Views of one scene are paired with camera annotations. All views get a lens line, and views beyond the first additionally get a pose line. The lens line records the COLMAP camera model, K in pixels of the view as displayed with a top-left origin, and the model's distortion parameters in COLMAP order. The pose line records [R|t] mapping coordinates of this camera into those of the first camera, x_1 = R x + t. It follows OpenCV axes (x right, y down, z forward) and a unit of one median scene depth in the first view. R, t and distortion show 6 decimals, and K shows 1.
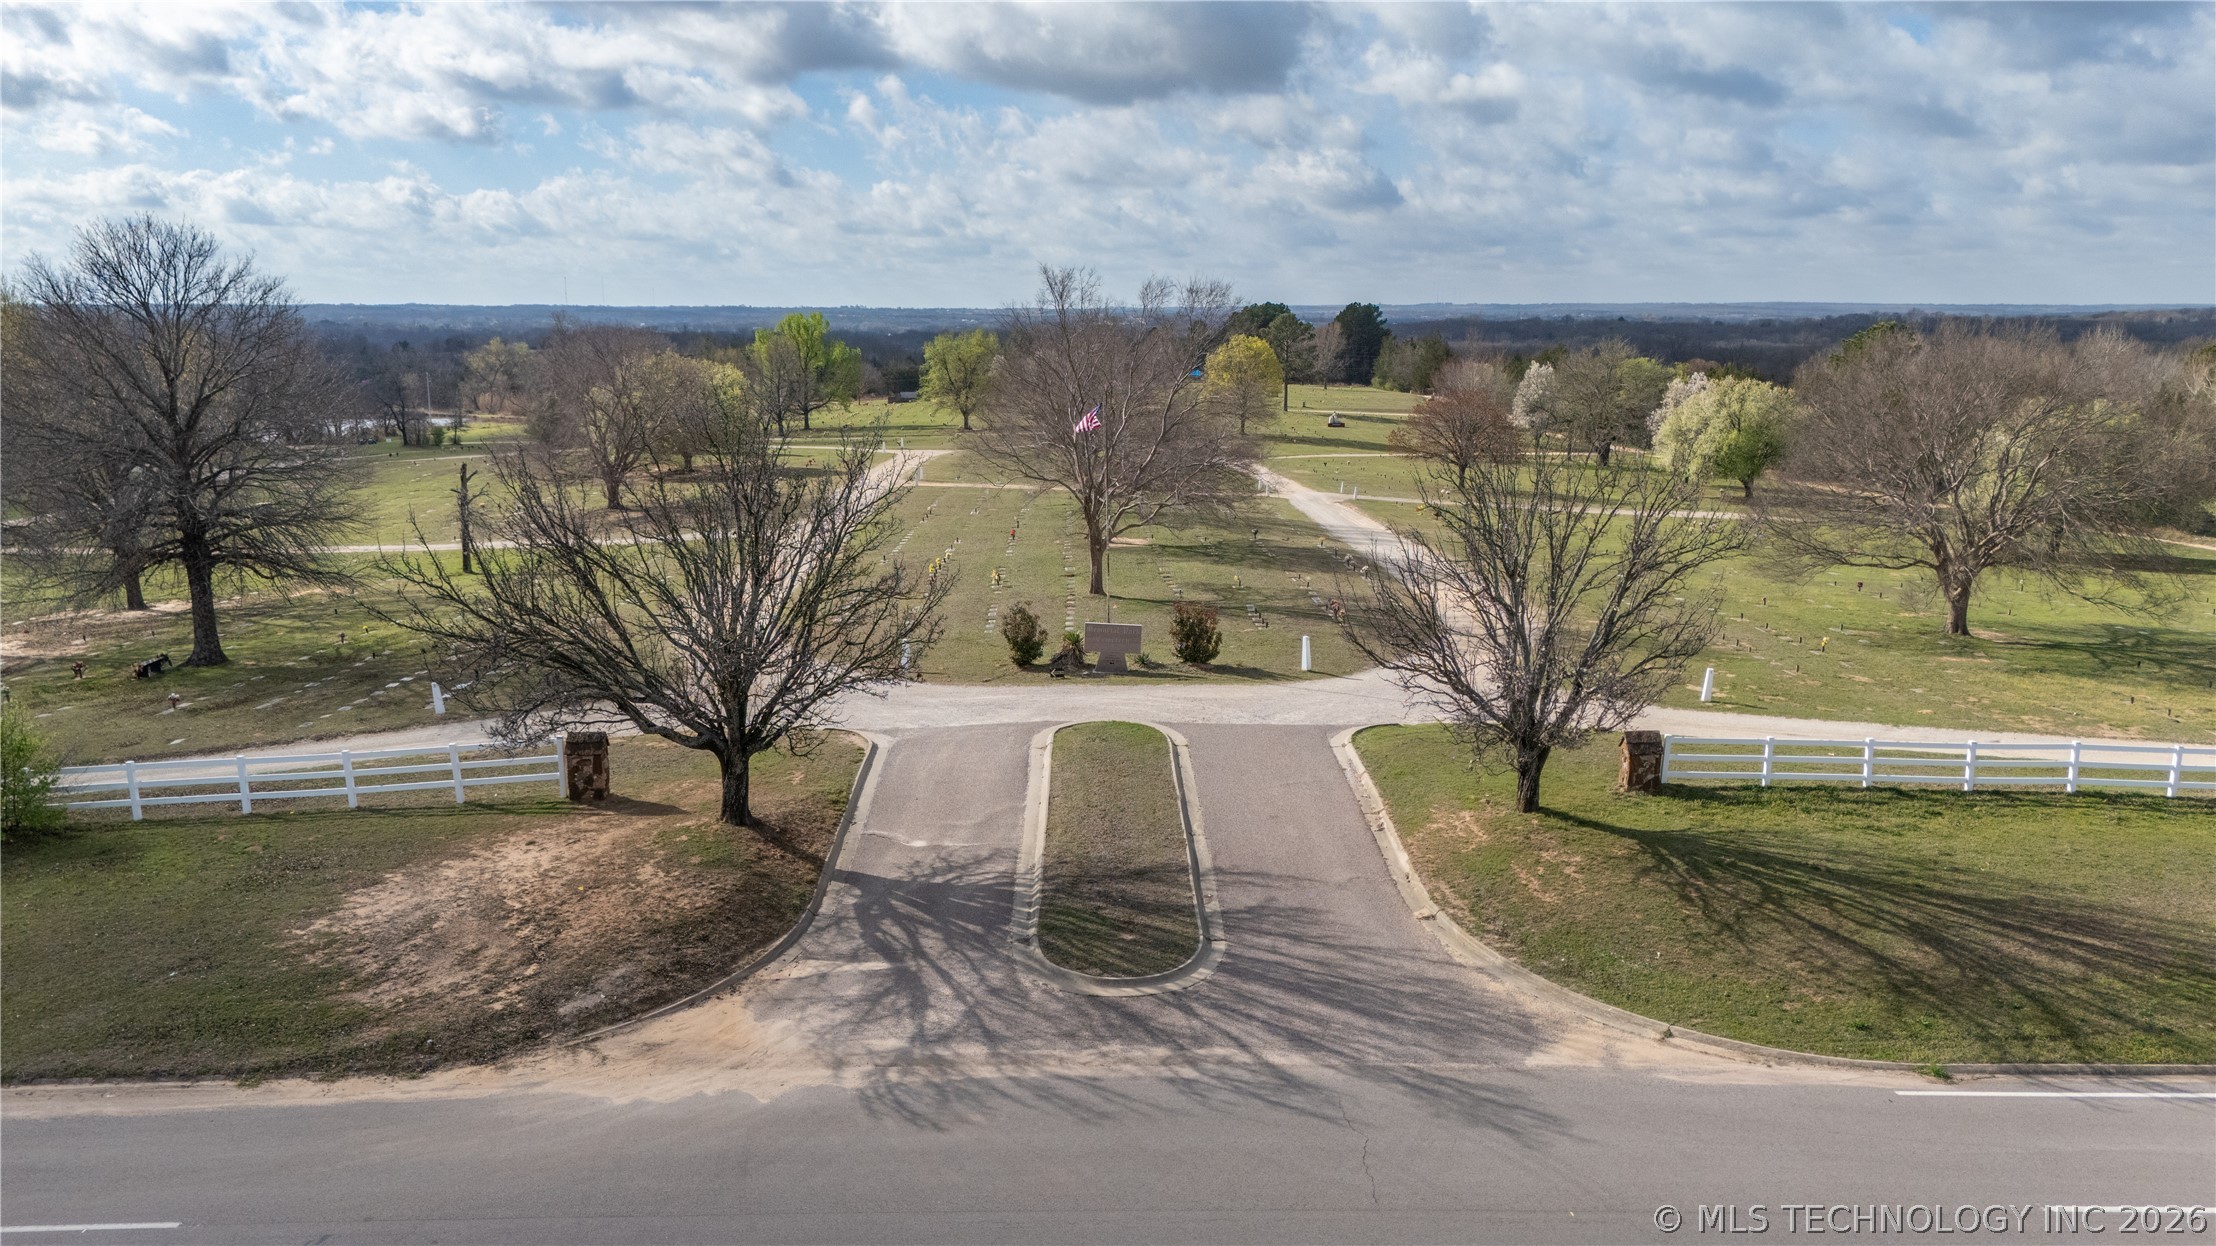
lens RADIAL K [[1624.0, 0, 1113.9], [0, 1624.0, 619.7], [0, 0, 1]] dist [0.082353, -0.078725]
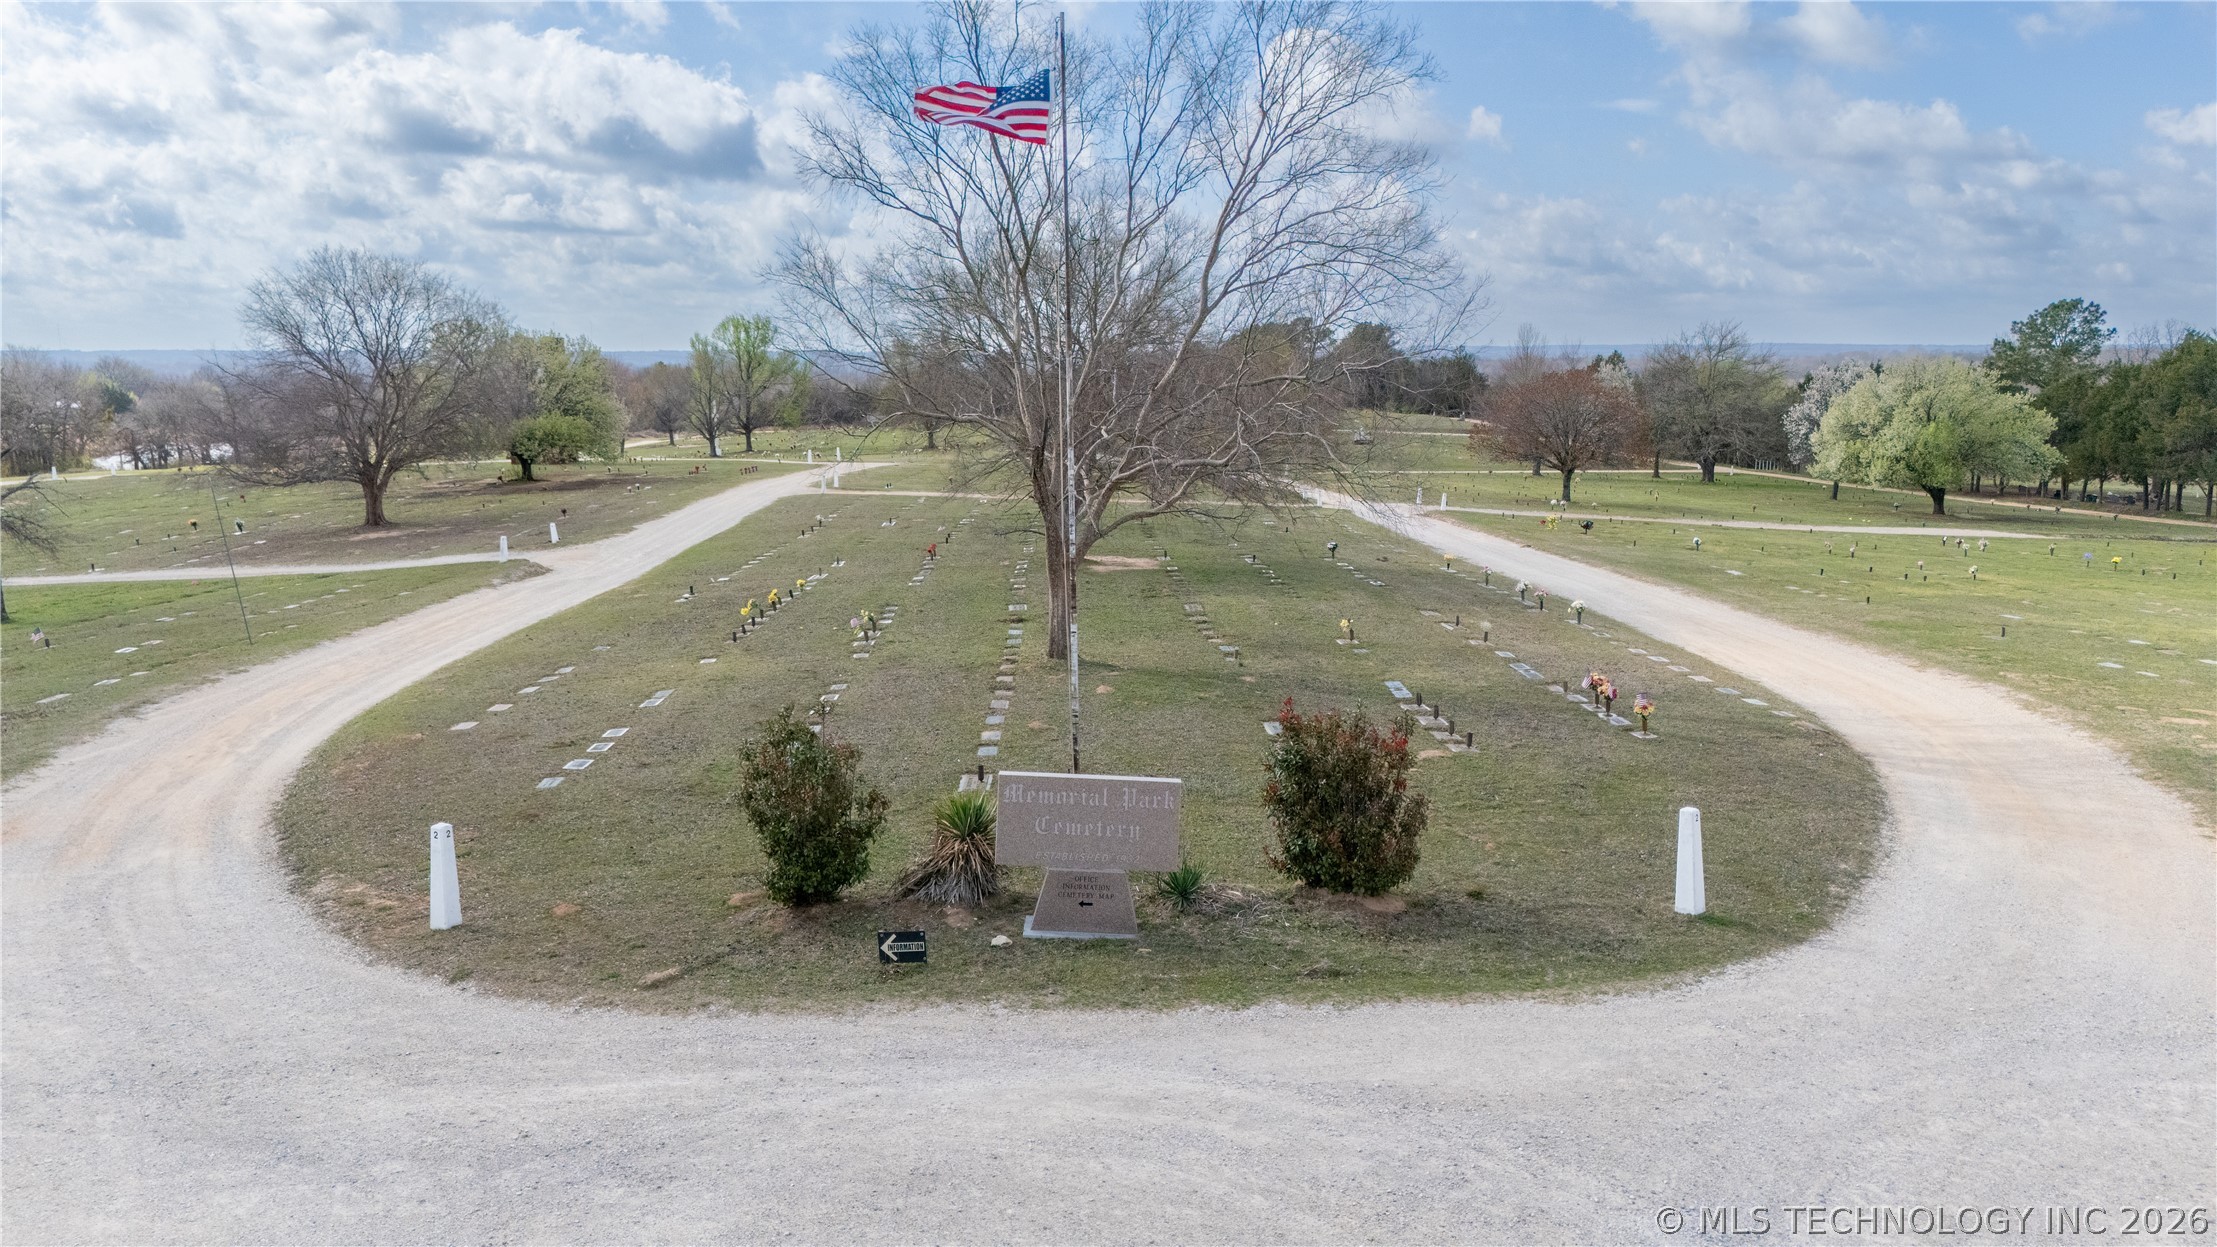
lens RADIAL K [[1624.7, 0, 1114.4], [0, 1624.7, 620.2], [0, 0, 1]] dist [0.082353, -0.078725]
pose [[0.999983, -0.003351, 0.004767, 0.002206], [0.003473, 0.999663, -0.025730, -0.014189], [-0.004679, 0.025747, 0.999658, 0.495513]]
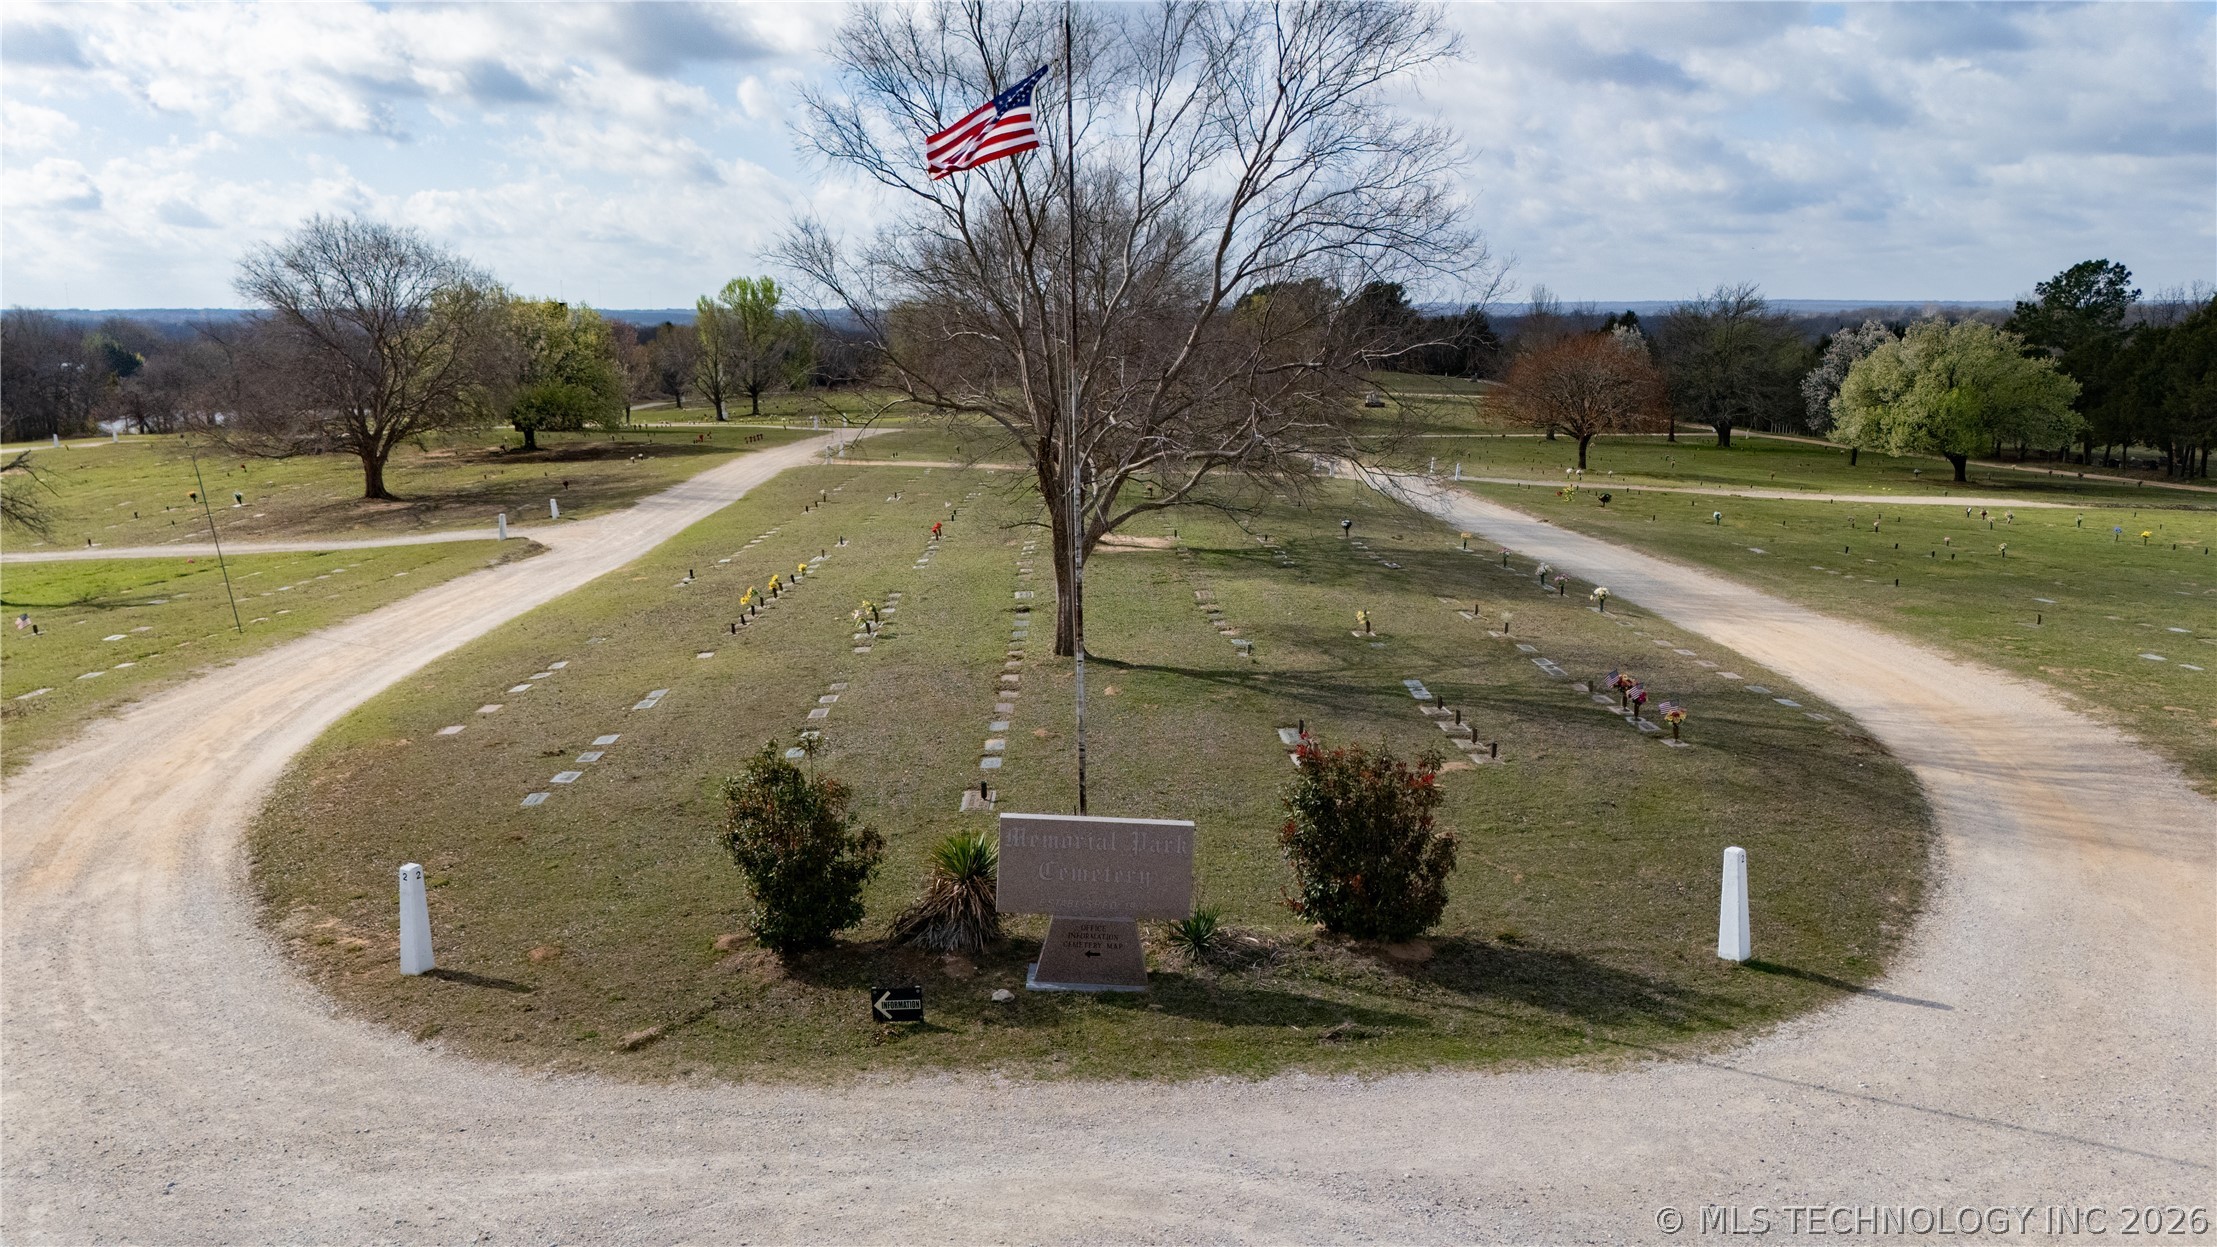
lens RADIAL K [[1624.7, 0, 1114.4], [0, 1624.7, 620.2], [0, 0, 1]] dist [0.082353, -0.078725]
pose [[0.999992, -0.003797, -0.001034, 0.002370], [0.003796, 0.999992, -0.000976, -0.023944], [0.001037, 0.000972, 0.999999, 0.509582]]
